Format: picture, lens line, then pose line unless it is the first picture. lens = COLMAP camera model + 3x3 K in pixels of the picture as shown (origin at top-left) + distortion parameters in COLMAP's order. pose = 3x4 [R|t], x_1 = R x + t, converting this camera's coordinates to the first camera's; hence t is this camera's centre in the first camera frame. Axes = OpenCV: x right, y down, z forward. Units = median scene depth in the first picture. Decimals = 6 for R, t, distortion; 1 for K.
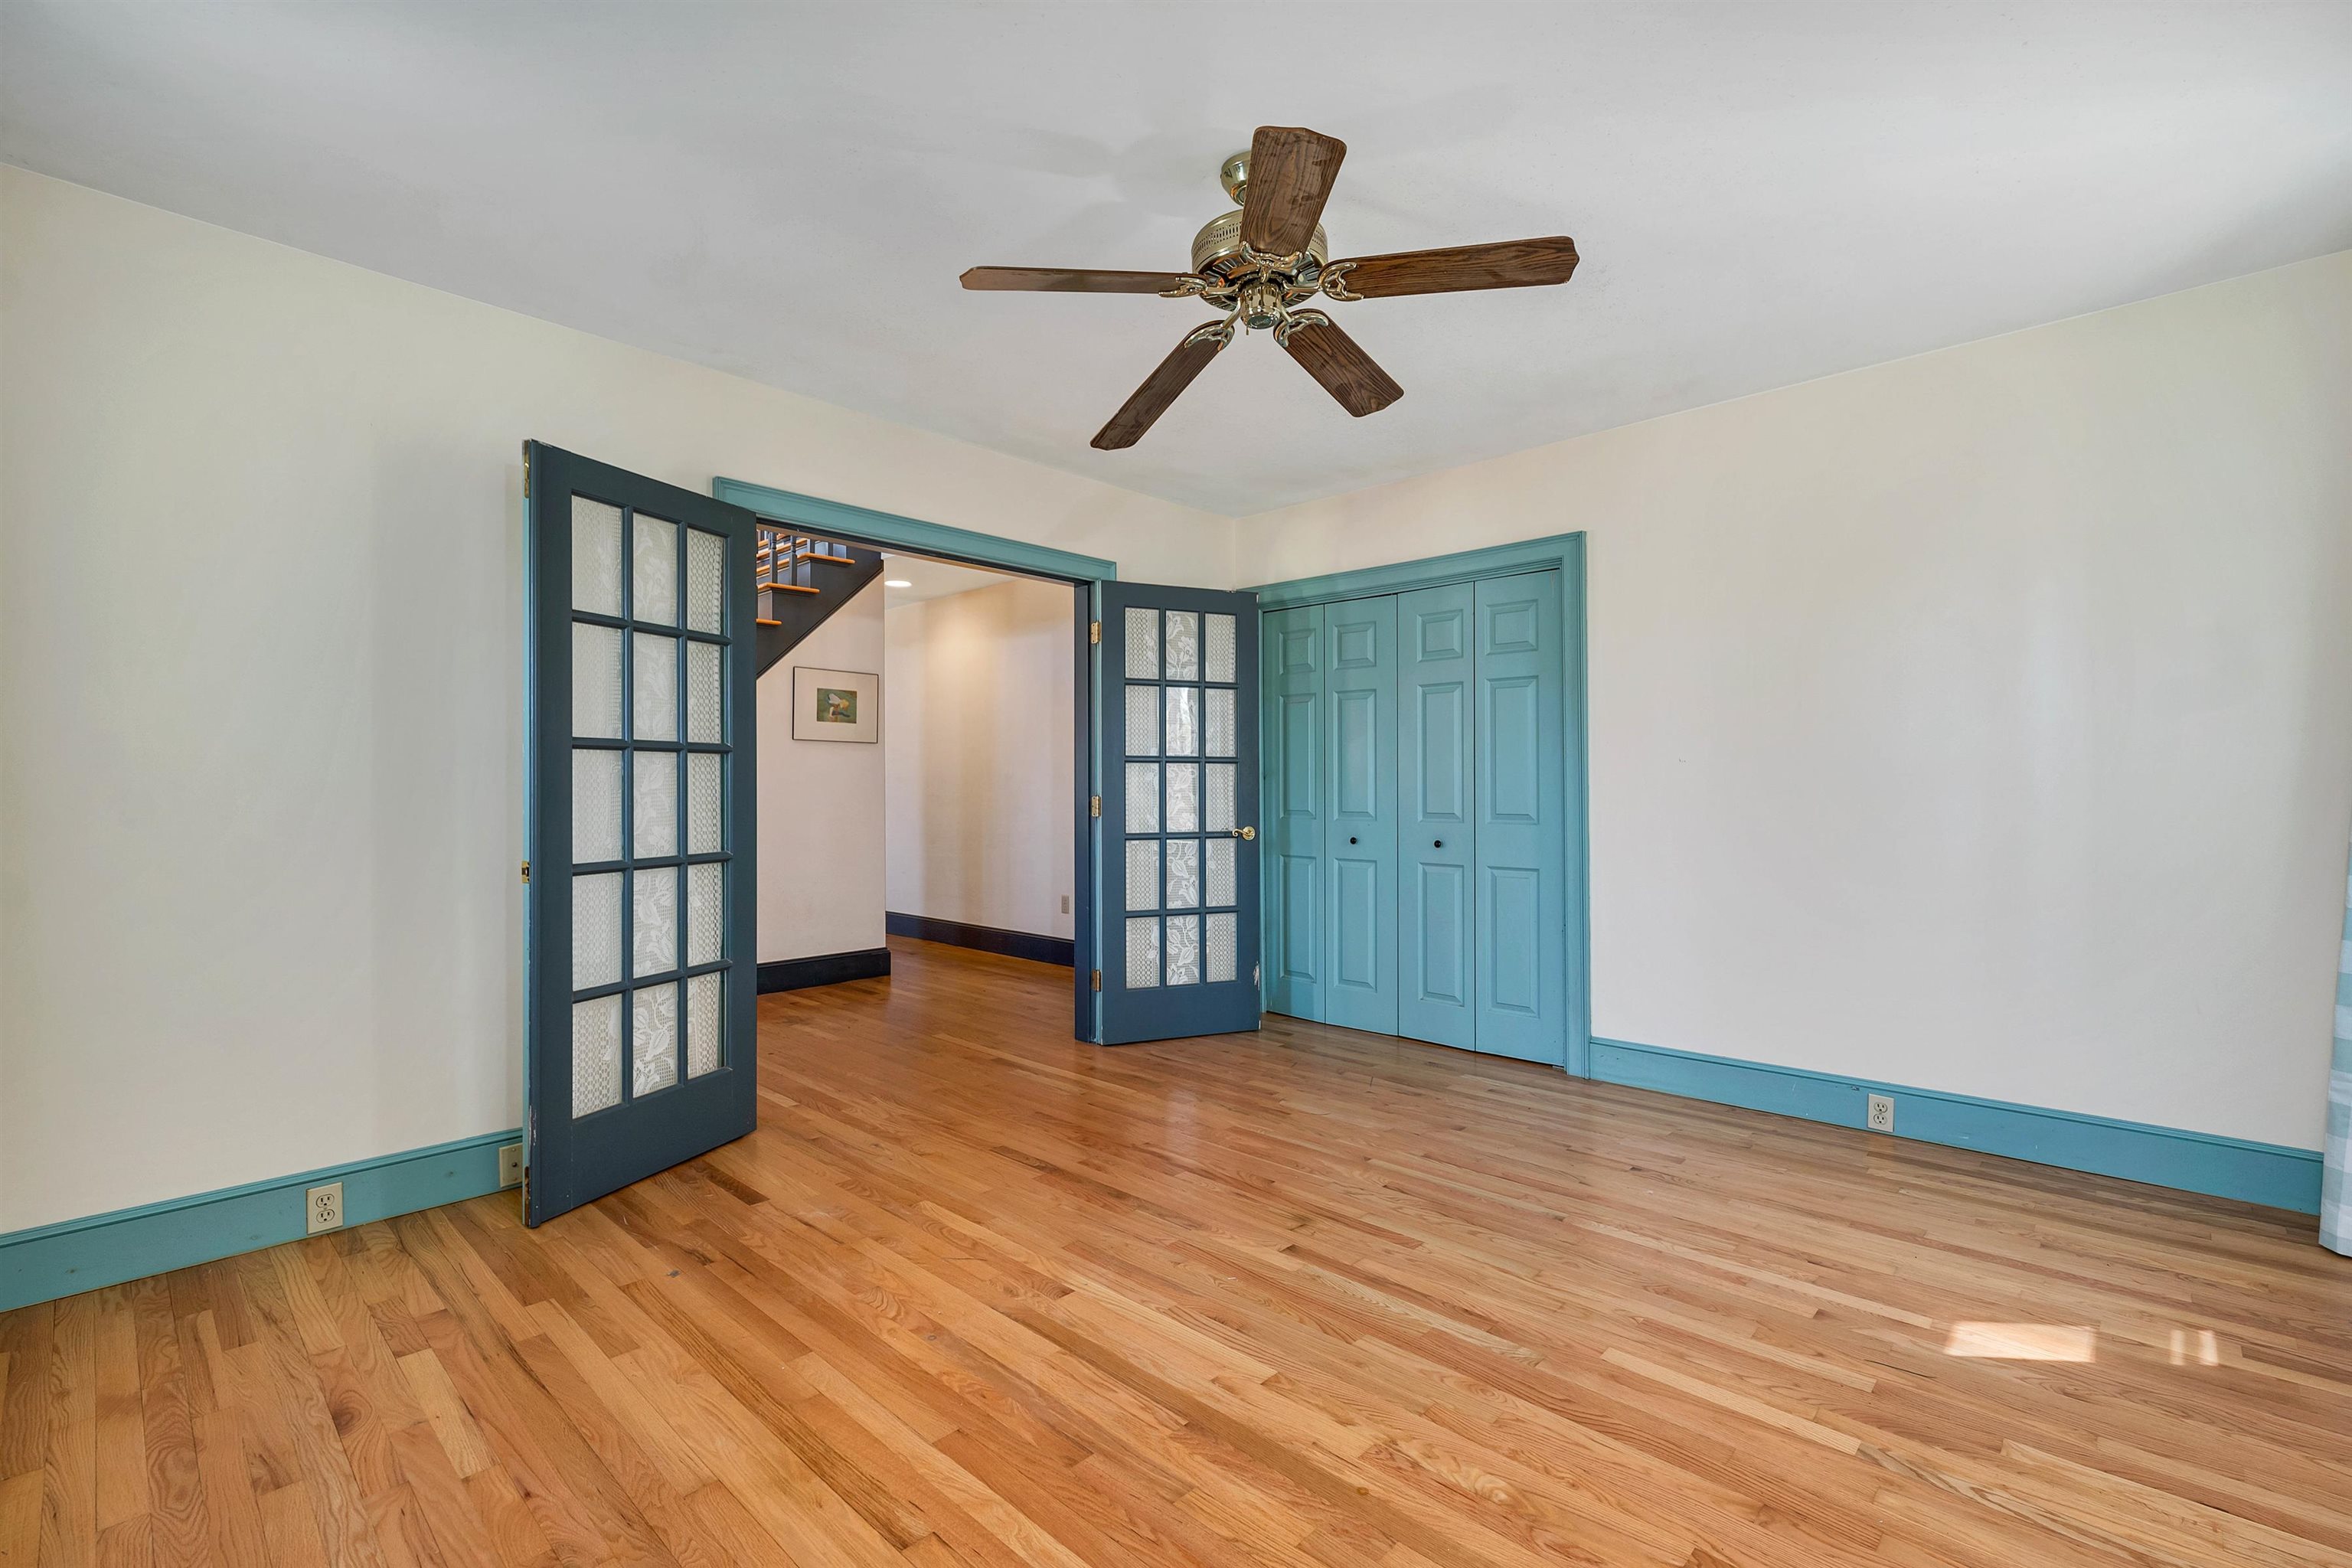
lens RADIAL K [[1005.0, 0, 1172.6], [0, 1005.0, 800.7], [0, 0, 1]] dist [0.000390, -0.000333]
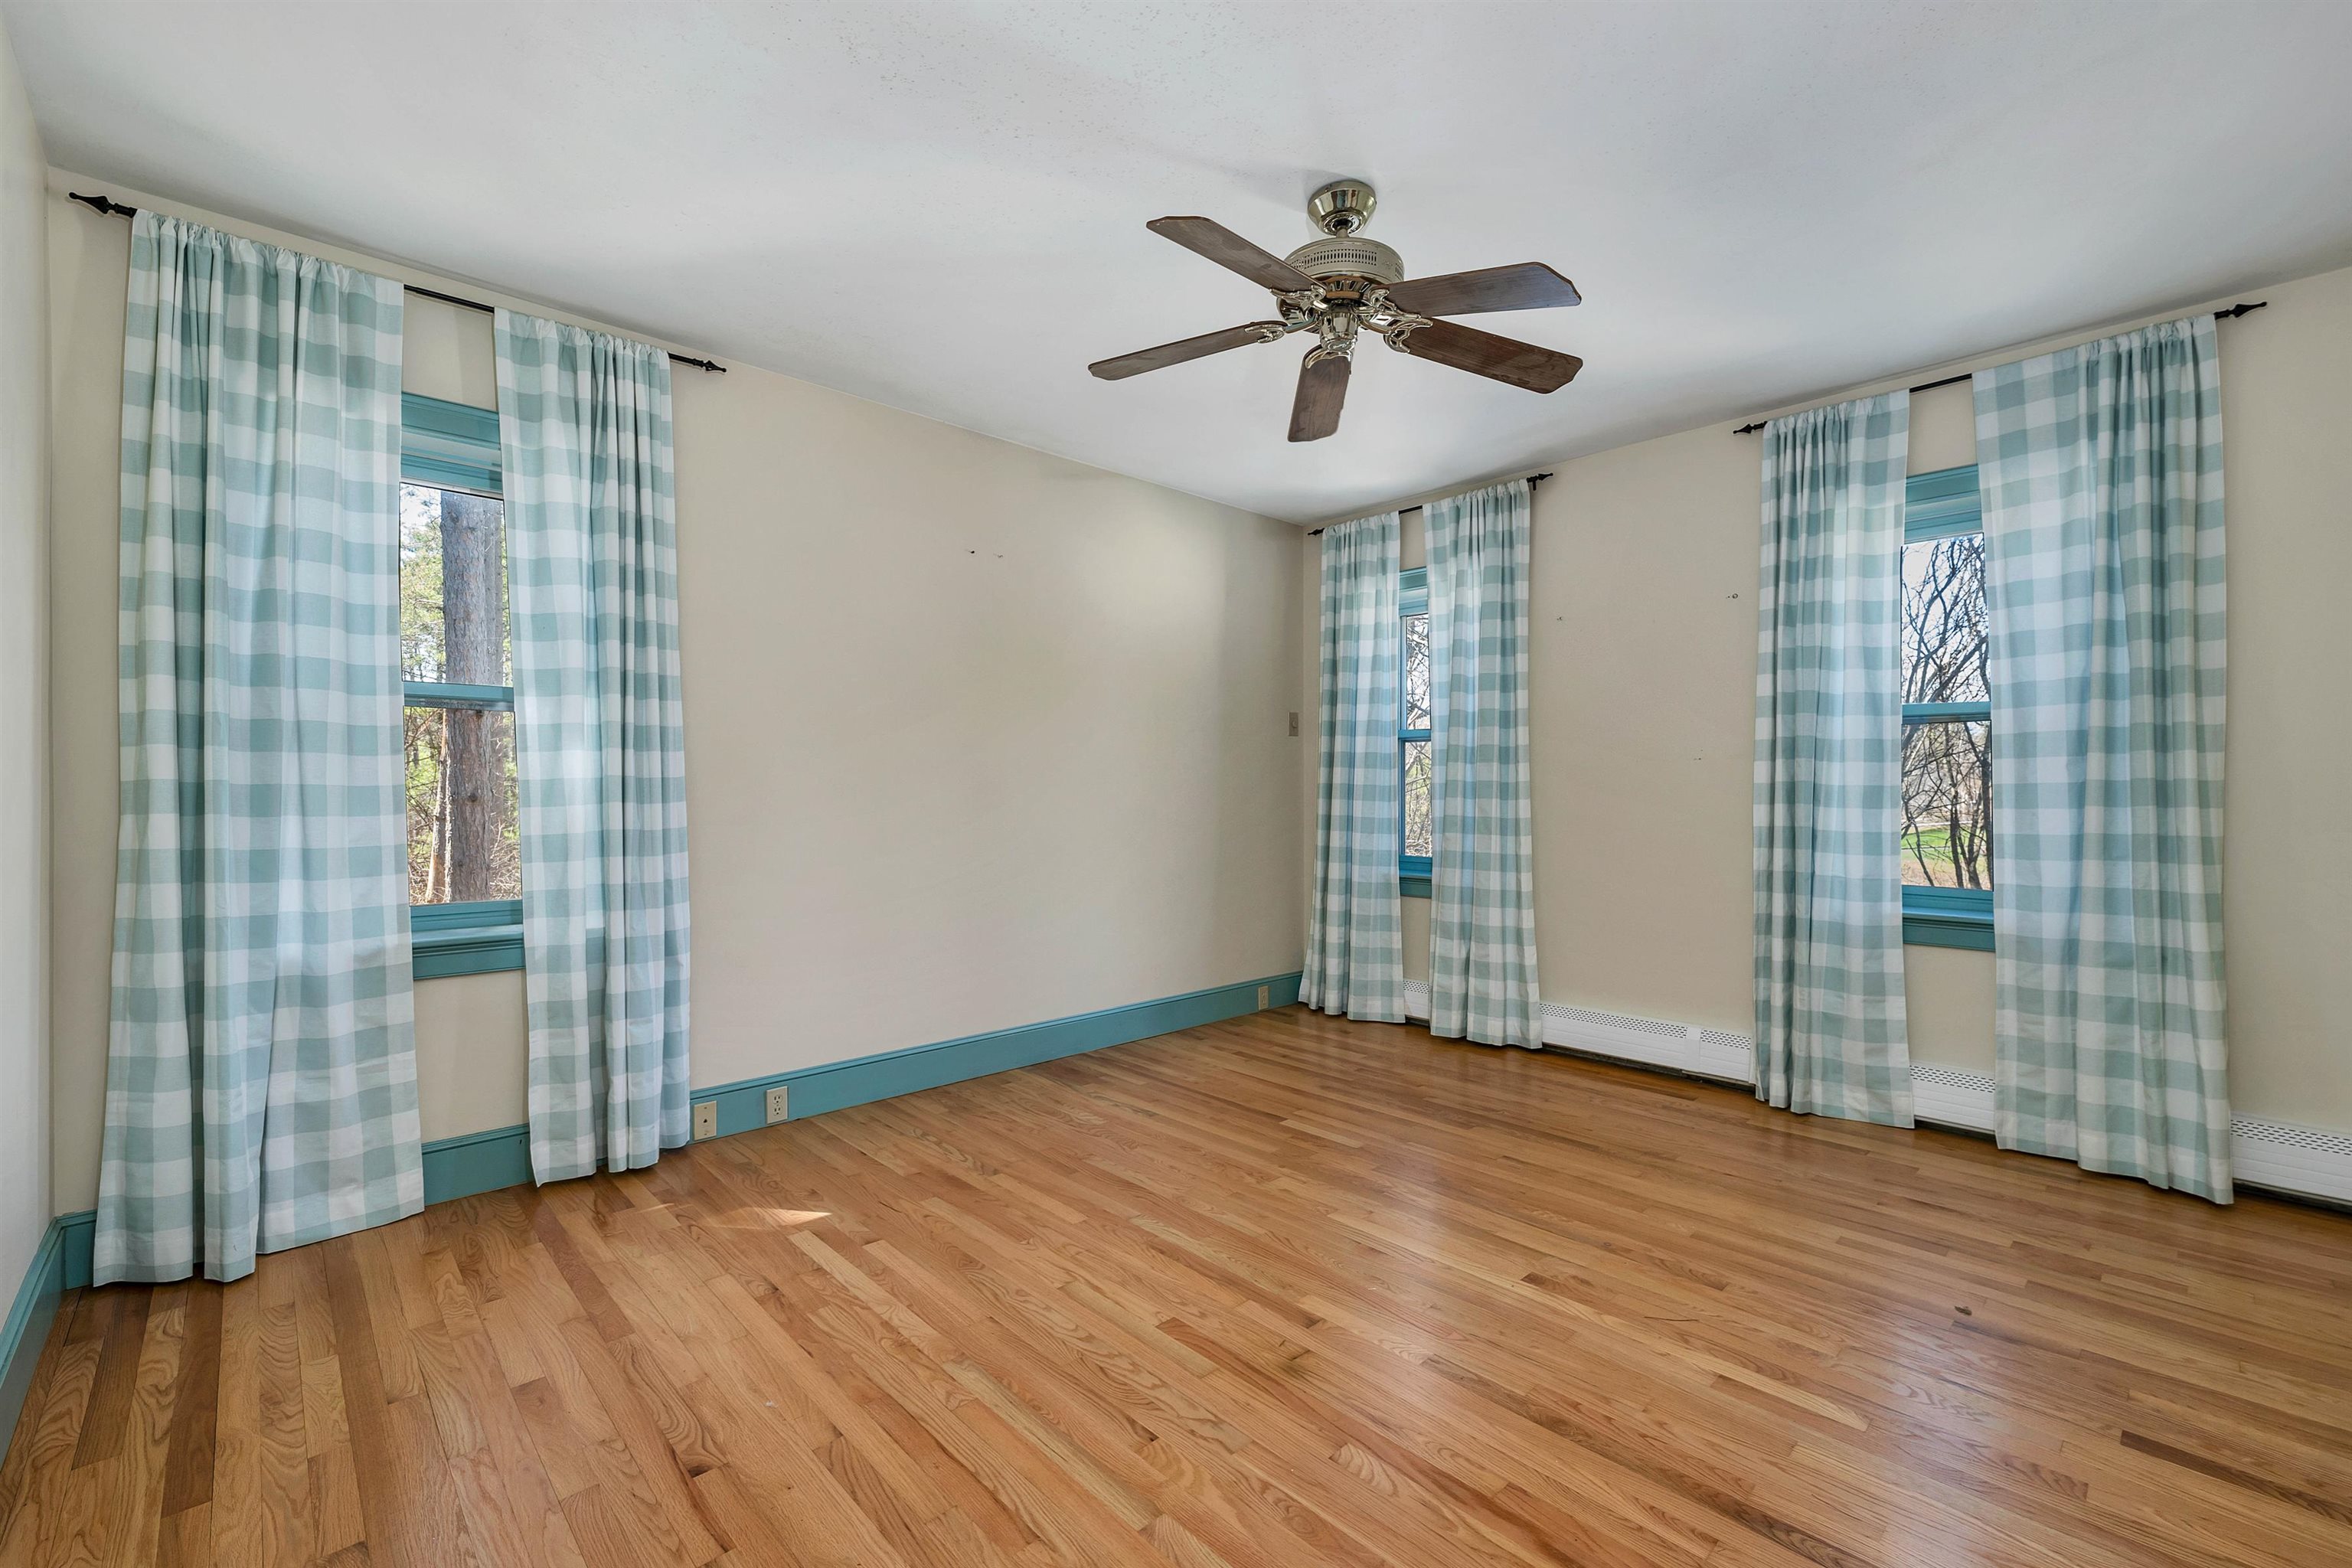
lens RADIAL K [[1005.0, 0, 1172.6], [0, 1005.0, 800.7], [0, 0, 1]] dist [0.000390, -0.000333]
pose [[-0.998609, 0.002508, 0.052675, 0.192507], [0.003552, 0.999799, 0.019745, -0.032080], [-0.052615, 0.019905, -0.998416, 1.895588]]
